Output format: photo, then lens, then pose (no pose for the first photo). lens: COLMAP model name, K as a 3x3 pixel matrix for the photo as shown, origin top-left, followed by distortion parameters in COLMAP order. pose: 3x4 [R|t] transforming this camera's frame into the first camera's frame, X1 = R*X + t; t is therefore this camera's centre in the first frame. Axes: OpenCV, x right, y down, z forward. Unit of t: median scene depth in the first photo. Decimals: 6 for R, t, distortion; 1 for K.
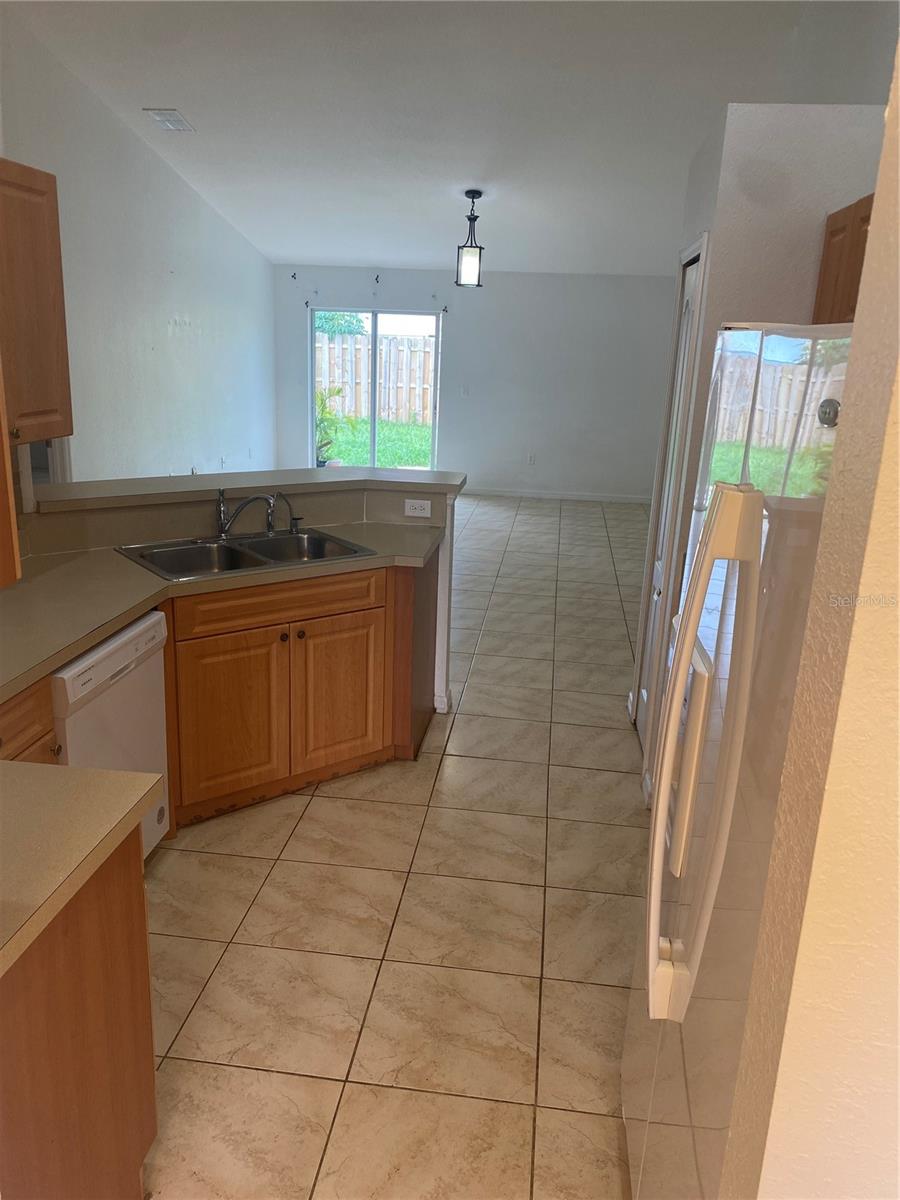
lens RADIAL K [[911.1, 0, 446.4], [0, 911.1, 612.3], [0, 0, 1]] dist [0.068451, -0.048004]
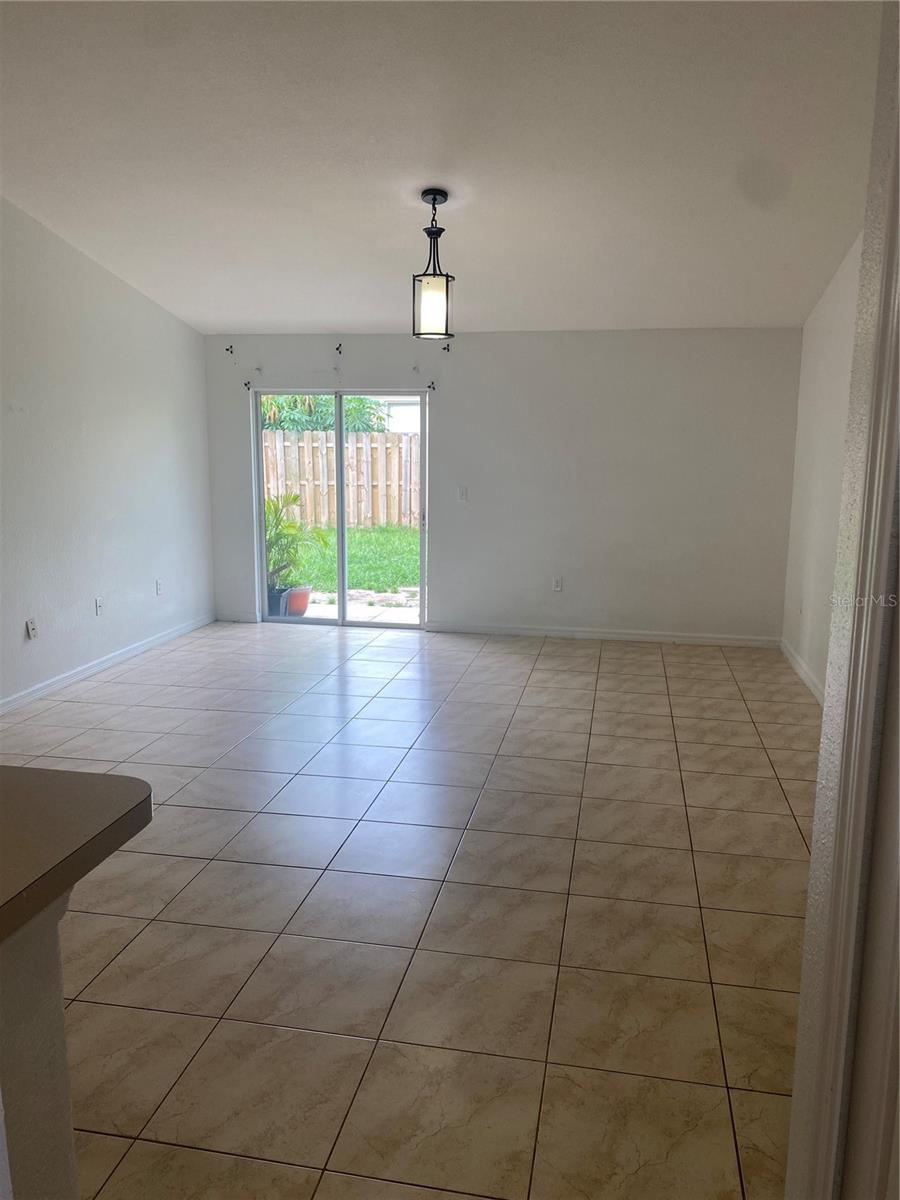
lens RADIAL K [[911.1, 0, 437.9], [0, 911.1, 604.5], [0, 0, 1]] dist [0.068451, -0.048004]
pose [[0.996523, -0.018366, -0.081266, 0.059012], [0.009070, 0.993518, -0.113311, -0.075213], [0.082820, 0.112180, 0.990230, 0.301328]]
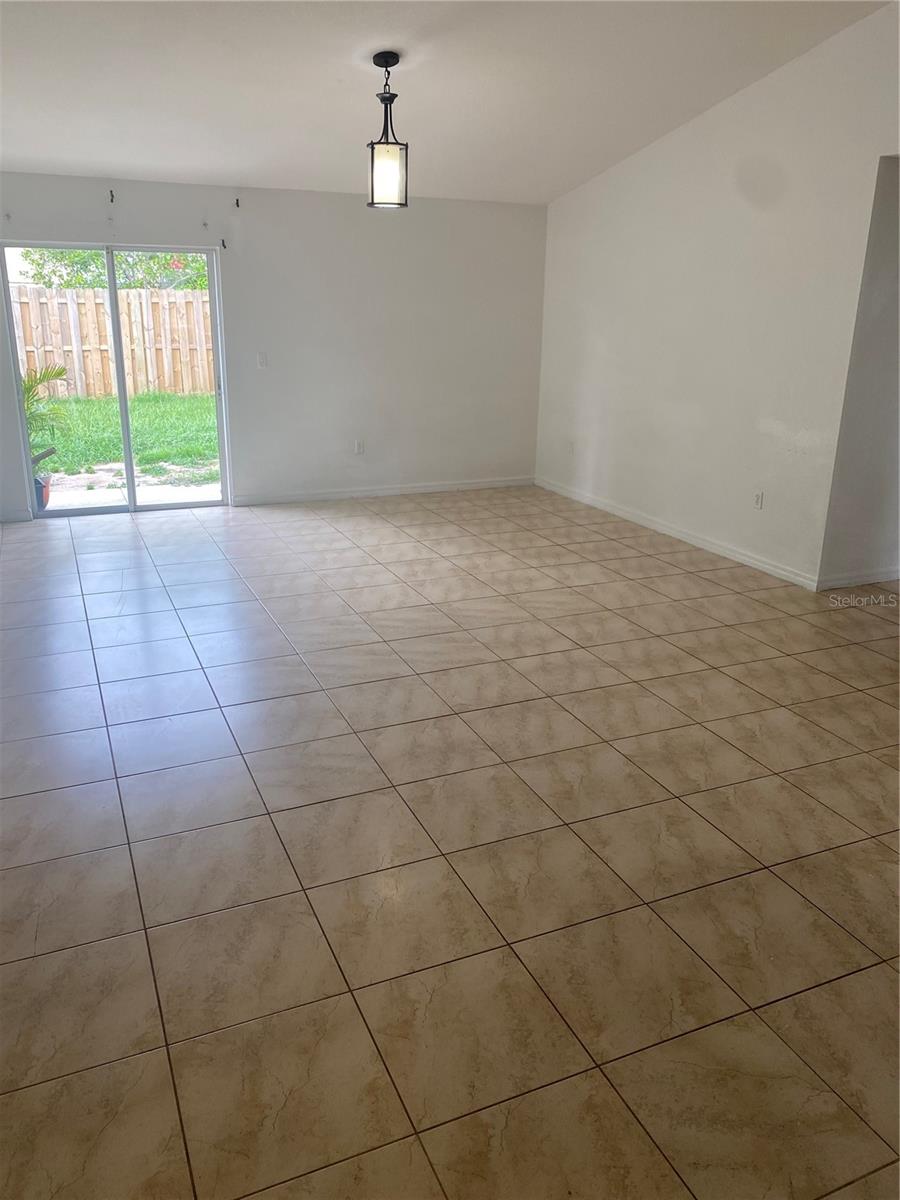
lens RADIAL K [[911.1, 0, 455.2], [0, 911.1, 592.5], [0, 0, 1]] dist [0.068451, -0.048004]
pose [[0.858524, -0.181955, 0.479405, -0.229538], [0.163572, 0.983261, 0.080265, -0.100639], [-0.485985, 0.009508, 0.873915, 0.315344]]
